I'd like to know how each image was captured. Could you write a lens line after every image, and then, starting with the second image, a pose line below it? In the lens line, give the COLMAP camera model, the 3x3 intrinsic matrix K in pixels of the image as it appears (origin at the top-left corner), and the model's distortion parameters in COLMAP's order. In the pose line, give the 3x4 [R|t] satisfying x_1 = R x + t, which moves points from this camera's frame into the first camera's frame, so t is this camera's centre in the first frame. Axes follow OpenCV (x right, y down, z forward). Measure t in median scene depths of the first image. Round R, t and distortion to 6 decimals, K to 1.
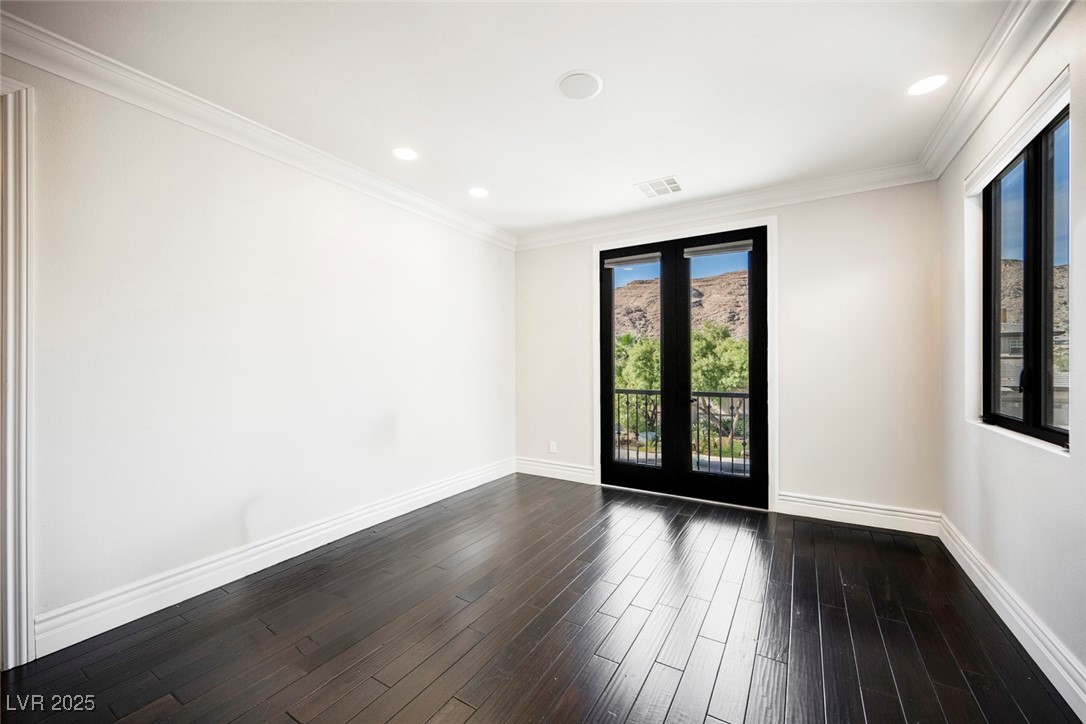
lens RADIAL K [[427.3, 0, 543.0], [0, 427.3, 362.0], [0, 0, 1]] dist [-0.001713, 0.000205]
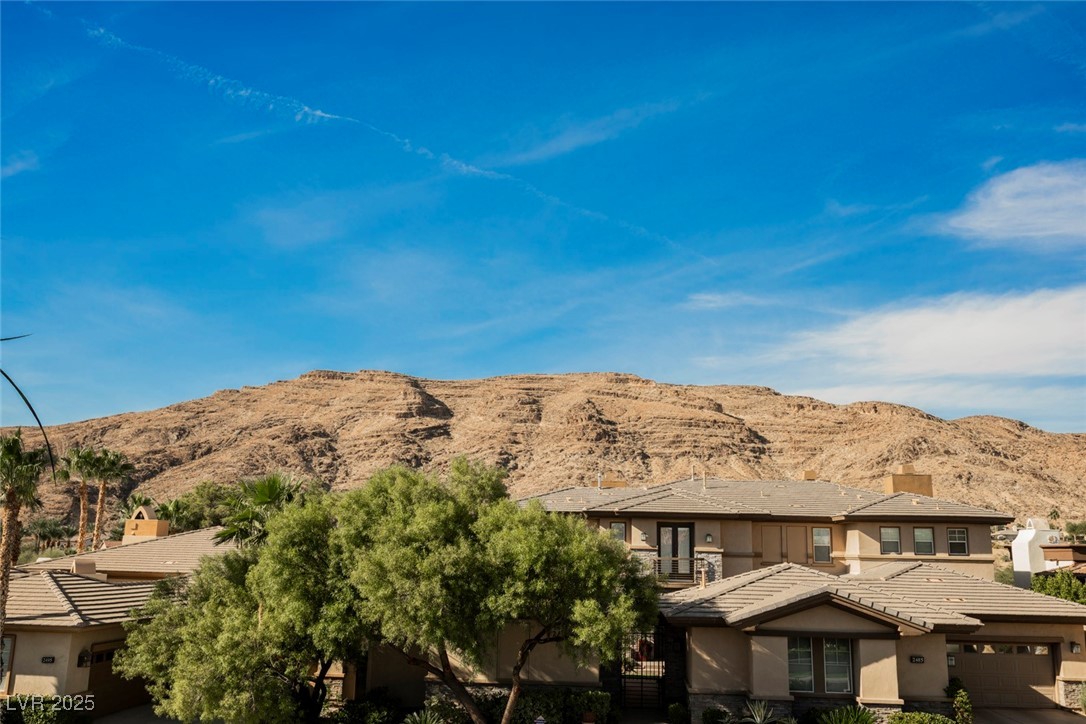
lens RADIAL K [[913.9, 0, 546.7], [0, 913.9, 362.1], [0, 0, 1]] dist [-0.005071, -0.001041]
pose [[0.892688, 0.118153, 0.434912, 0.050296], [-0.029086, 0.978115, -0.206024, -0.002629], [-0.449736, 0.171265, 0.876588, 0.135972]]
